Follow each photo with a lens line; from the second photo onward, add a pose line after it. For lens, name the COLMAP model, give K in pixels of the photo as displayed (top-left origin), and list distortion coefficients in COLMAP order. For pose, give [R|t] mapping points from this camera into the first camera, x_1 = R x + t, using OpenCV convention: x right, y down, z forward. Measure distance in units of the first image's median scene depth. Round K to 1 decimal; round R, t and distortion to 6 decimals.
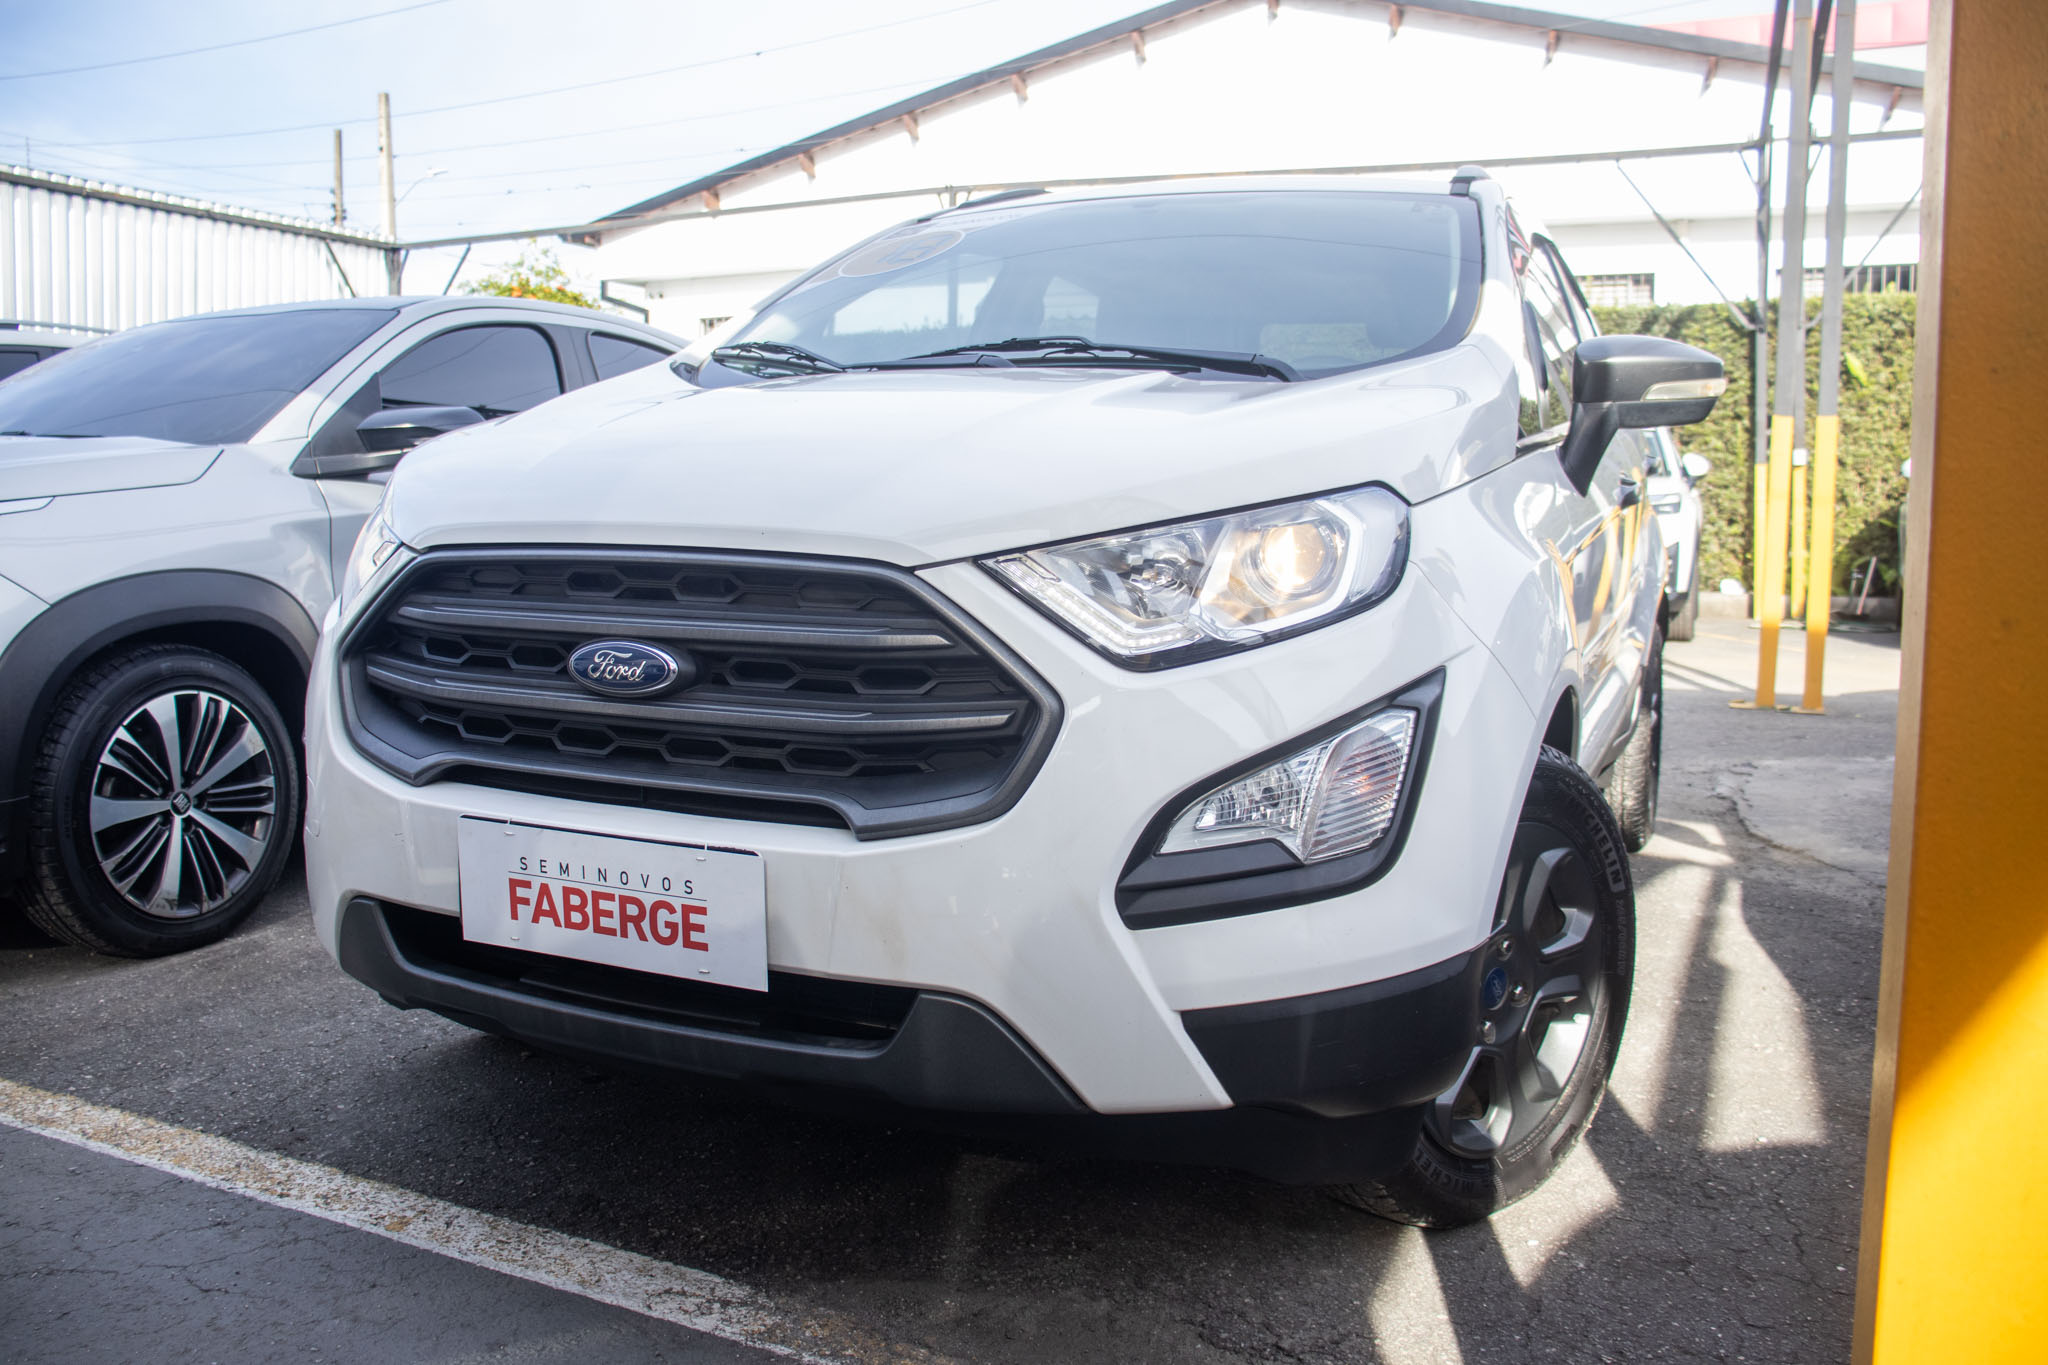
lens RADIAL K [[1680.4, 0, 1020.0], [0, 1680.4, 693.8], [0, 0, 1]] dist [-0.059047, 0.014502]
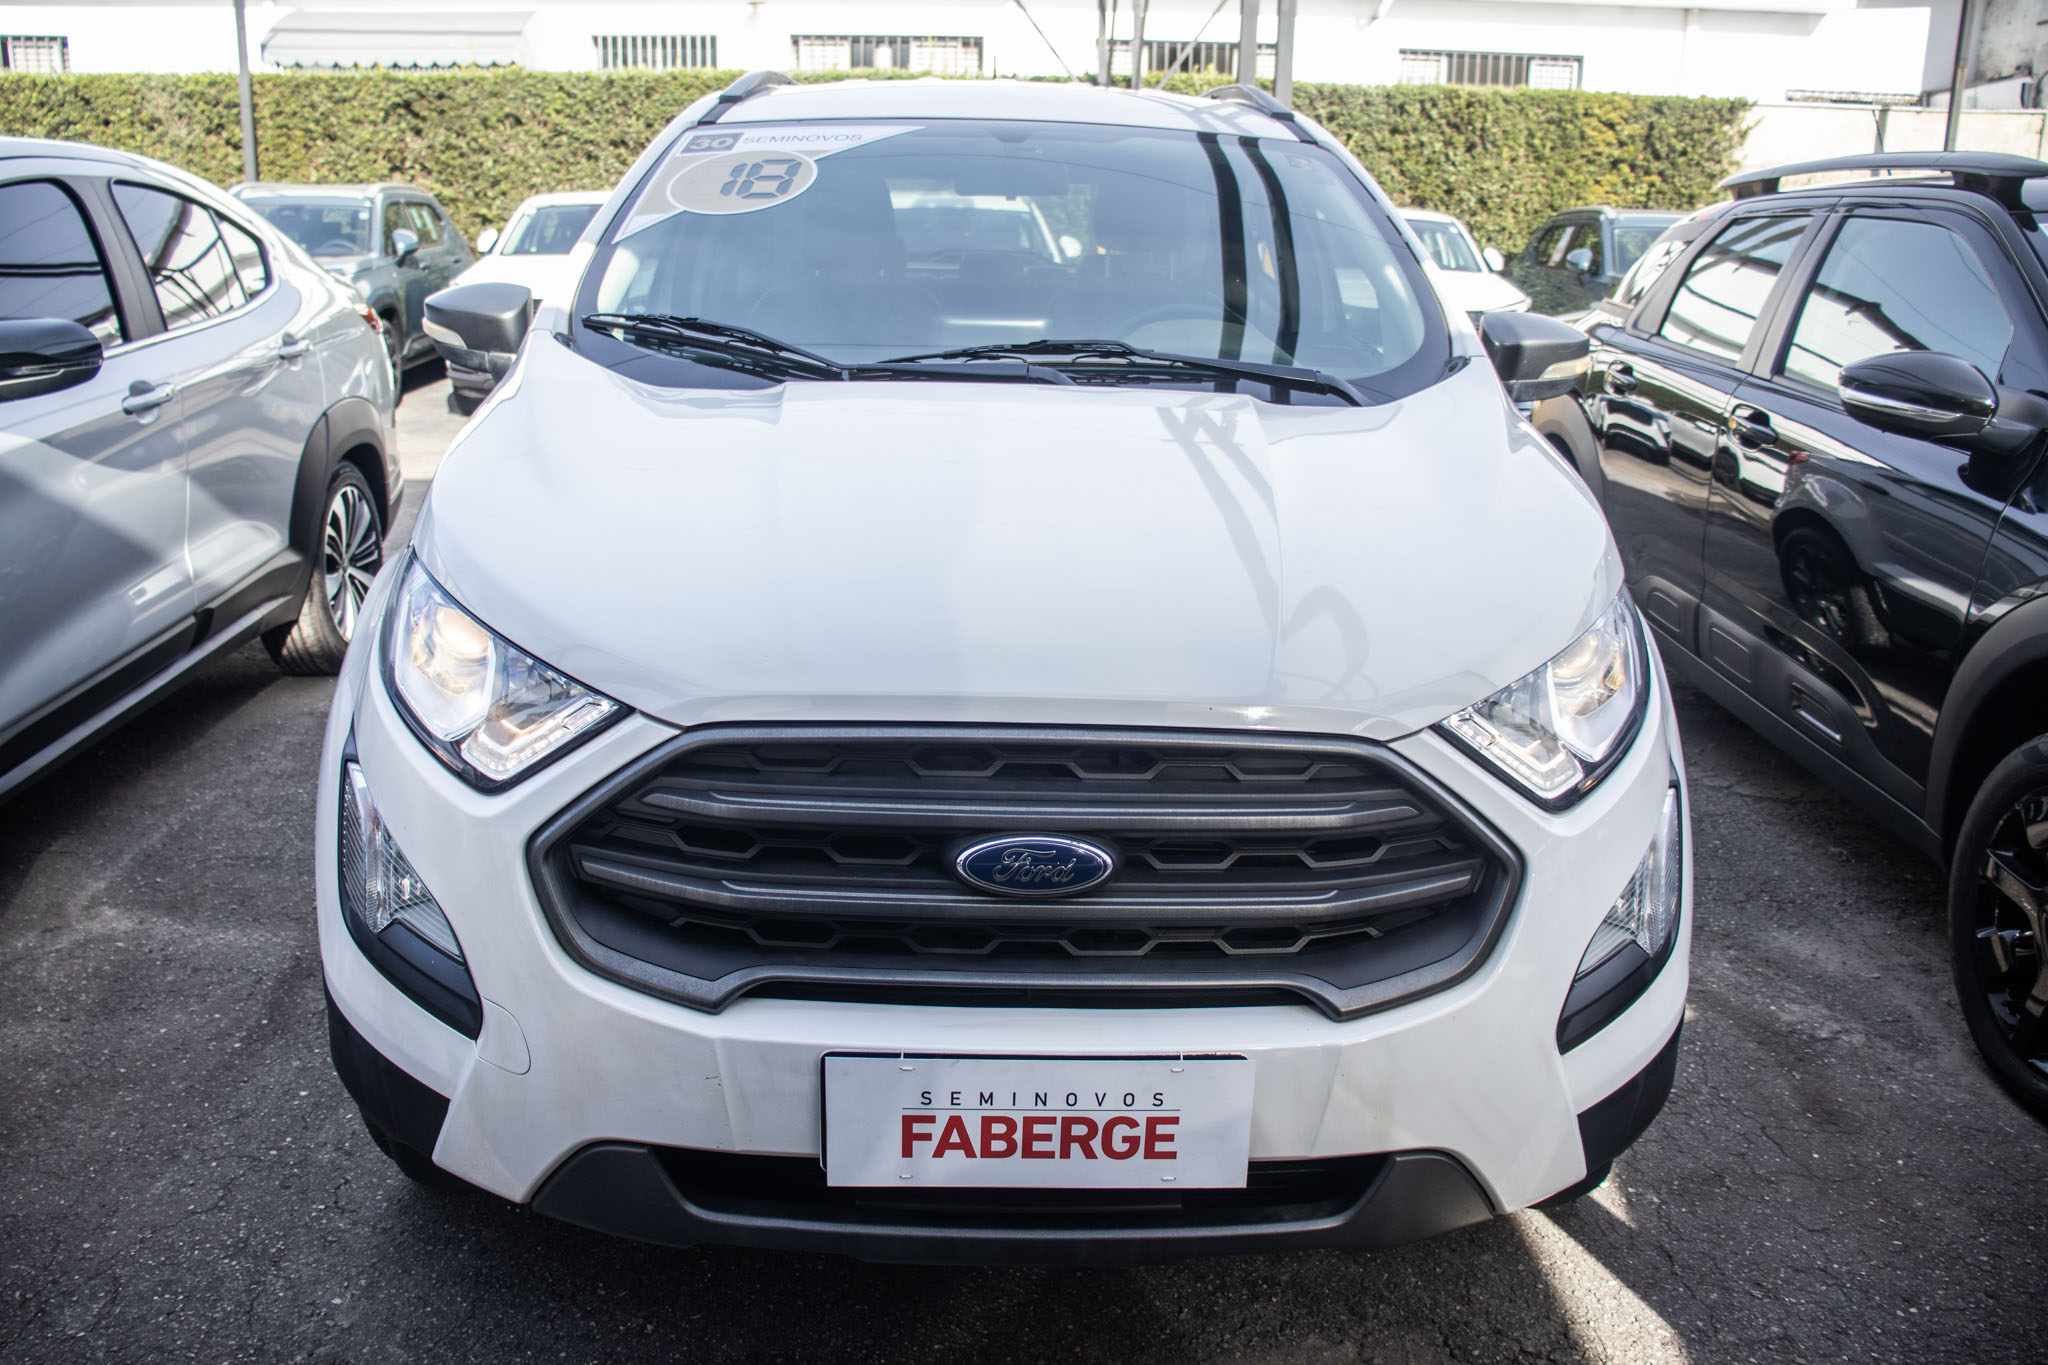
lens RADIAL K [[1680.4, 0, 1029.9], [0, 1680.4, 667.5], [0, 0, 1]] dist [-0.059047, 0.014502]
pose [[0.884335, -0.109591, 0.453808, -0.631314], [0.036169, 0.985219, 0.167440, -0.266772], [-0.465450, -0.131659, 0.875227, 0.250383]]
